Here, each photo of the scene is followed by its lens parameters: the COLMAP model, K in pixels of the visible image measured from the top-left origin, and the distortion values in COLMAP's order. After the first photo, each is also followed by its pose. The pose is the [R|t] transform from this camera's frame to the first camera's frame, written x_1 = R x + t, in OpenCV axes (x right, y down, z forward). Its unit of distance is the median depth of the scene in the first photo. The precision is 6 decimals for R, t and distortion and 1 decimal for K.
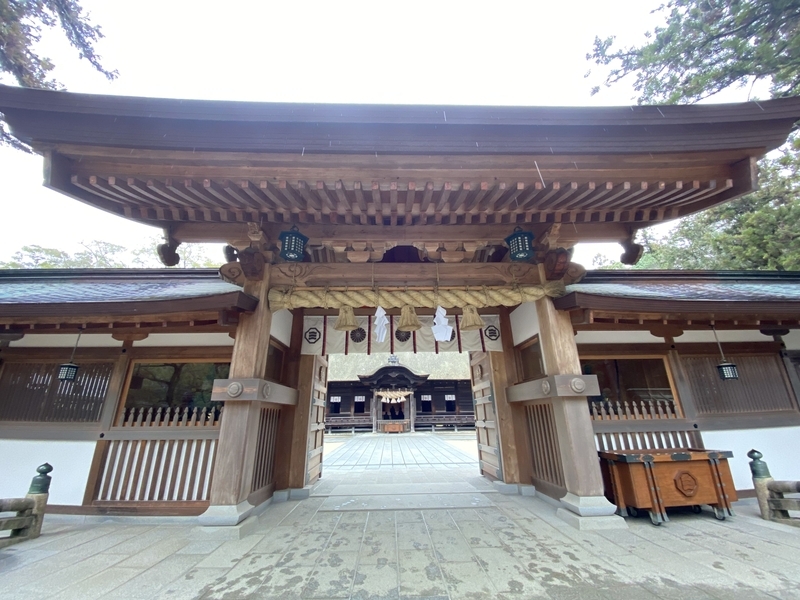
lens RADIAL K [[322.5, 0, 398.9], [0, 322.5, 297.2], [0, 0, 1]] dist [0.025051, -0.019752]
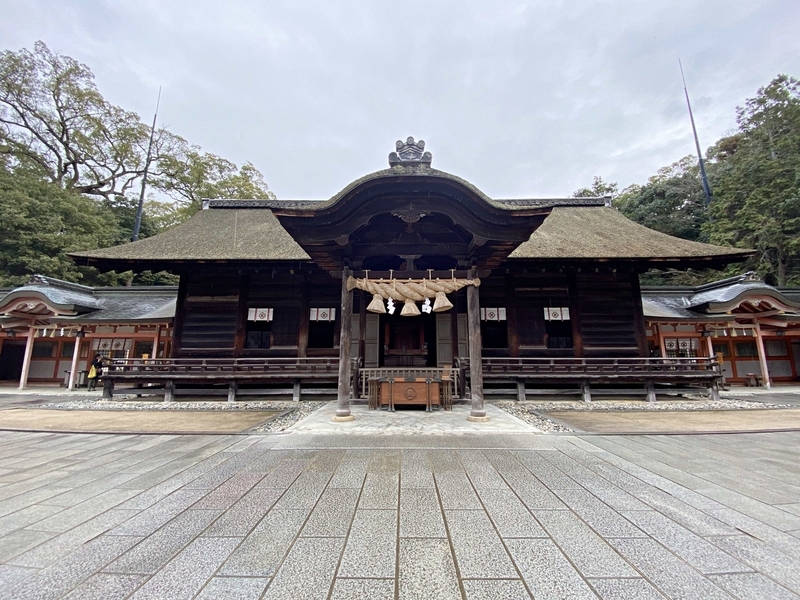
lens RADIAL K [[321.2, 0, 400.0], [0, 321.2, 300.0], [0, 0, 1]] dist [0.001809, 0.000069]
pose [[0.999335, 0.007238, -0.035733, -0.070594], [-0.000879, 0.984594, 0.174855, 1.203623], [0.036448, -0.174707, 0.983946, 3.278676]]
